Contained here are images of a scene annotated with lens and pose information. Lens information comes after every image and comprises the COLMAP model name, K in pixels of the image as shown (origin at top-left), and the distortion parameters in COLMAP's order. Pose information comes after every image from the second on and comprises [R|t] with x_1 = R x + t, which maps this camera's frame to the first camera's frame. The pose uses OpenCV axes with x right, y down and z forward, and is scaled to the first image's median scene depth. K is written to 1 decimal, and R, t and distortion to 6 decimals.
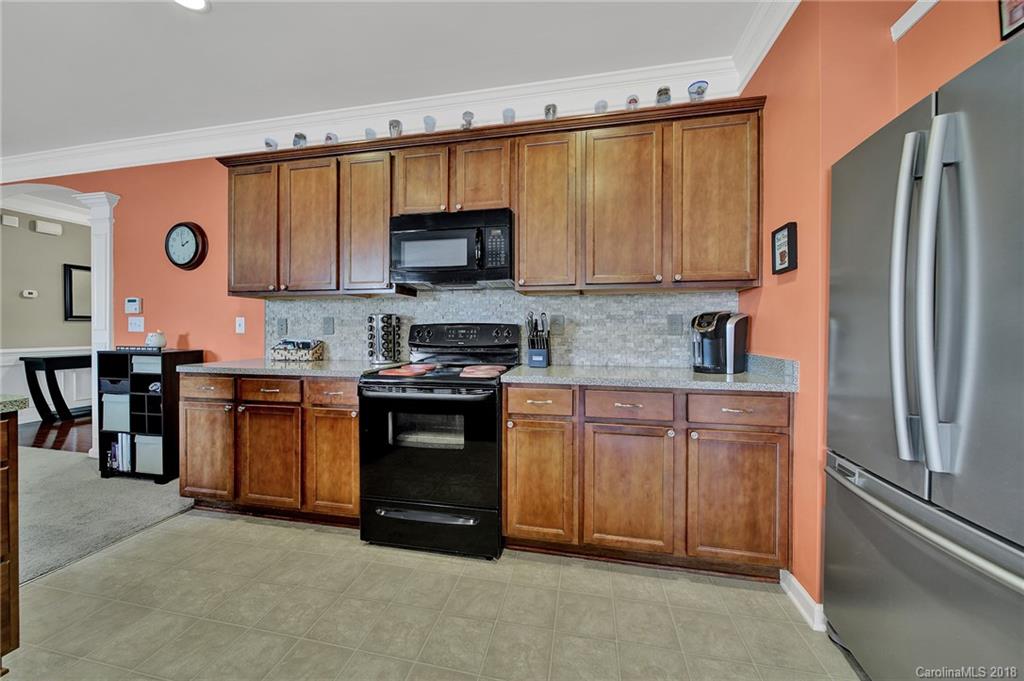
lens RADIAL K [[366.2, 0, 512.1], [0, 366.2, 329.0], [0, 0, 1]] dist [-0.006074, 0.000236]
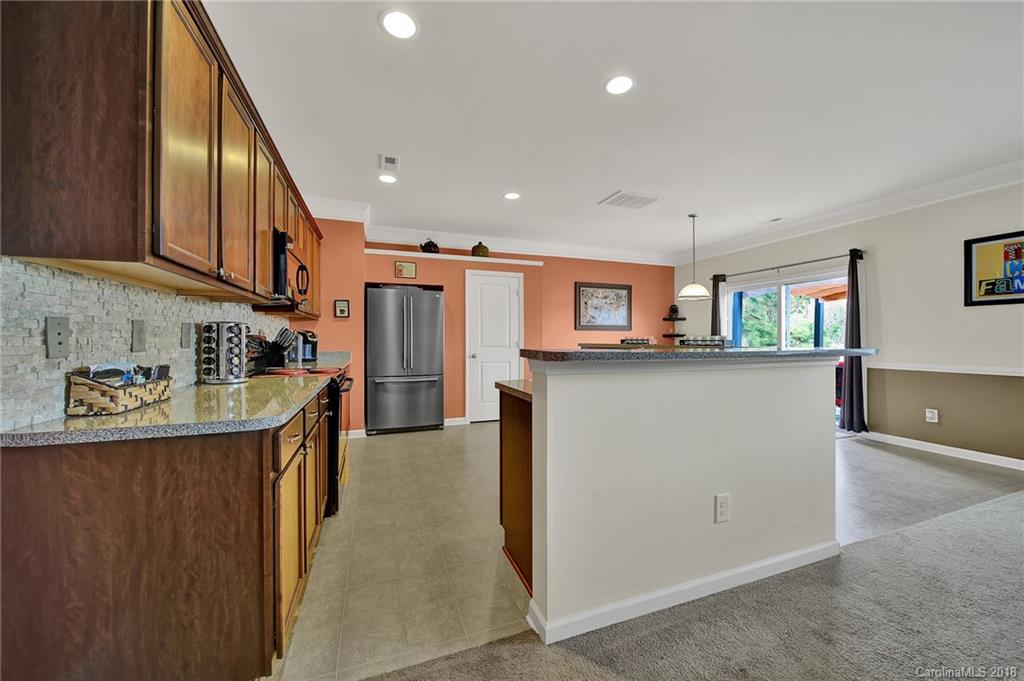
lens RADIAL K [[366.2, 0, 504.1], [0, 366.2, 336.3], [0, 0, 1]] dist [-0.006074, 0.000236]
pose [[-0.519861, 0.003101, 0.854245, -1.602496], [-0.002802, 0.999982, -0.005335, -0.009012], [-0.854246, -0.005166, -0.519843, 1.056051]]
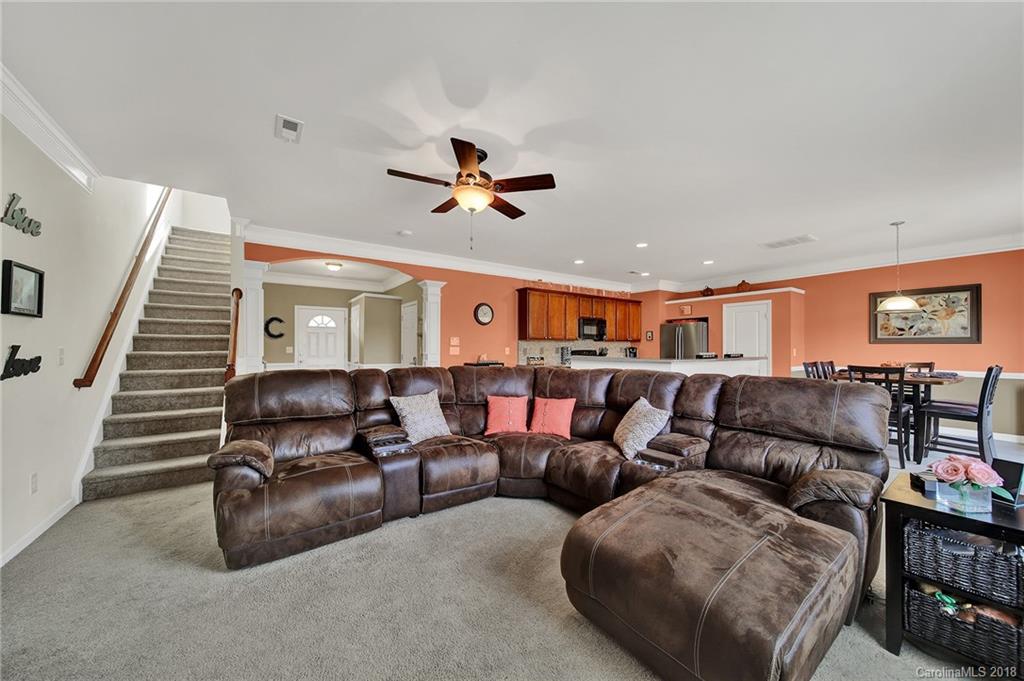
lens RADIAL K [[366.2, 0, 524.1], [0, 366.2, 346.6], [0, 0, 1]] dist [-0.006074, 0.000236]
pose [[0.673870, -0.000023, 0.738850, -3.278145], [-0.000323, 1.000000, 0.000326, -0.052043], [-0.738850, -0.000458, 0.673870, -0.887938]]
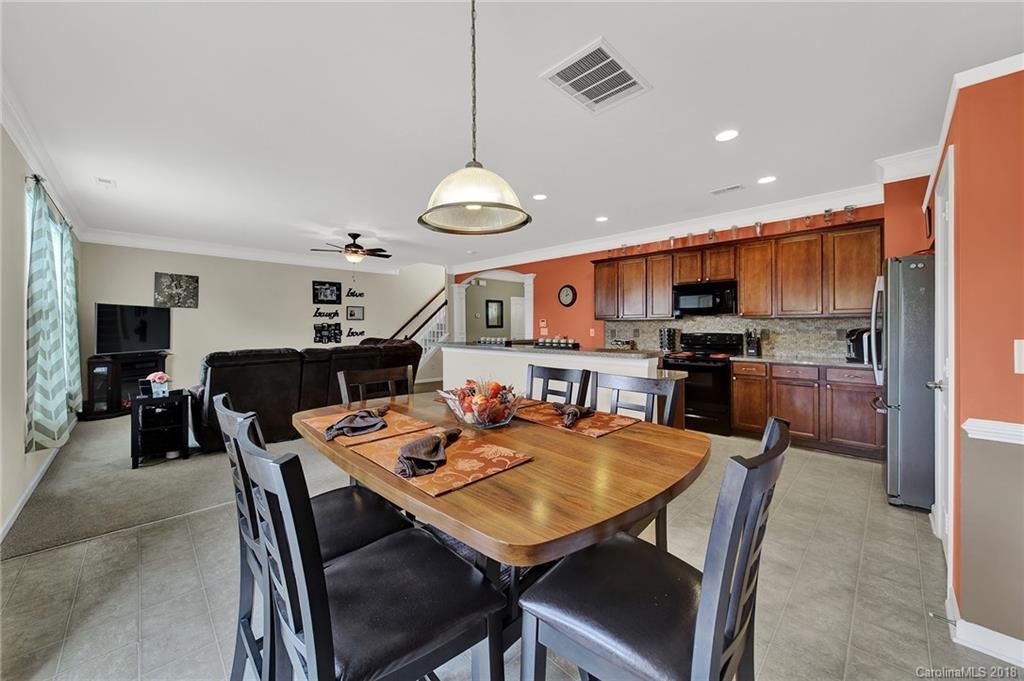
lens RADIAL K [[379.1, 0, 510.2], [0, 379.1, 323.1], [0, 0, 1]] dist [-0.015158, -0.000030]
pose [[0.831411, -0.008894, -0.555587, 0.123479], [0.004089, 0.999943, -0.009889, -0.061422], [0.555644, 0.005950, 0.831399, -1.525612]]
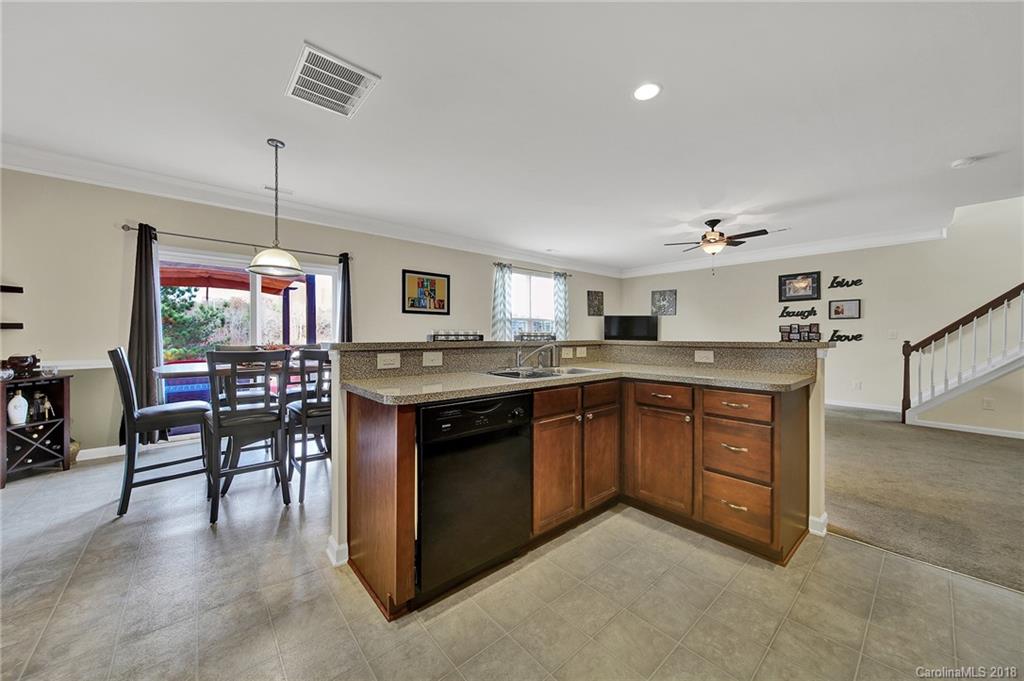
lens RADIAL K [[368.7, 0, 524.9], [0, 368.7, 337.5], [0, 0, 1]] dist [0.012799, 0.000079]
pose [[-0.583939, 0.001819, -0.811795, 0.280414], [-0.002965, 0.999986, 0.004374, -0.003220], [0.811792, 0.004961, -0.583926, 0.582300]]
